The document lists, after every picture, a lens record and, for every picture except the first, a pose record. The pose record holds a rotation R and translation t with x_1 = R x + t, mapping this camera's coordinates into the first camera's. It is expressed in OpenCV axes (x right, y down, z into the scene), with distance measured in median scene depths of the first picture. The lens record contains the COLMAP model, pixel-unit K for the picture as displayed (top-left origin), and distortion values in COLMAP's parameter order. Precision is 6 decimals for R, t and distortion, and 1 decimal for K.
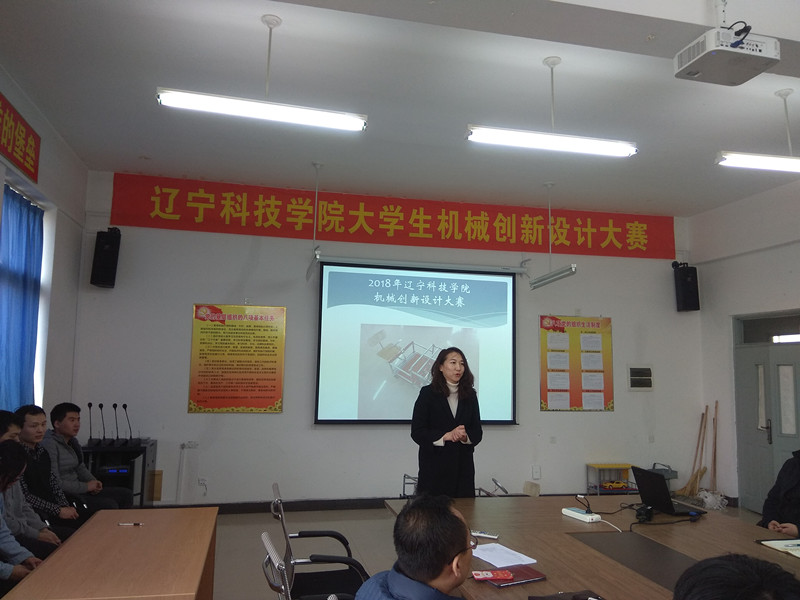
lens RADIAL K [[615.1, 0, 400.0], [0, 615.1, 300.0], [0, 0, 1]] dist [0.137159, -0.218319]
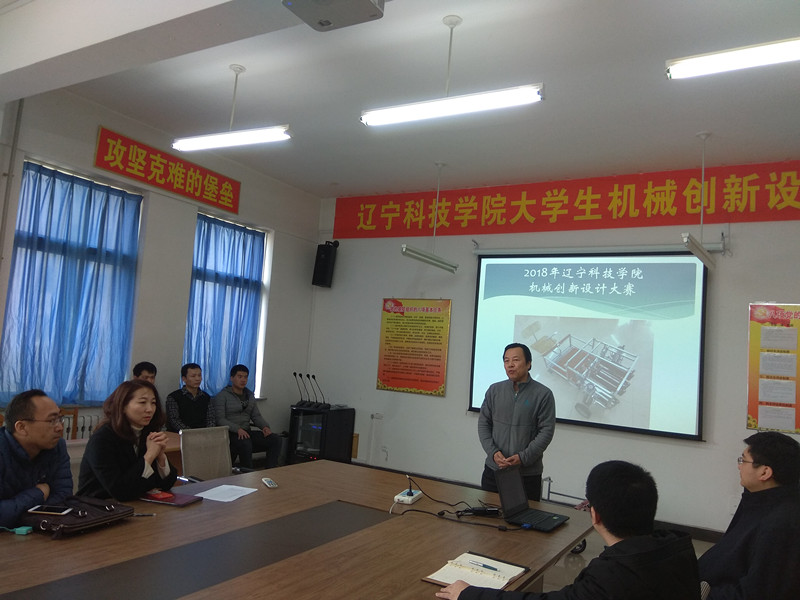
lens RADIAL K [[615.1, 0, 400.0], [0, 615.1, 300.0], [0, 0, 1]] dist [0.137159, -0.218319]
pose [[0.731444, -0.023555, -0.681495, 0.453989], [0.014961, 0.999717, -0.018497, 0.028802], [0.681738, 0.003334, 0.731589, 0.146317]]
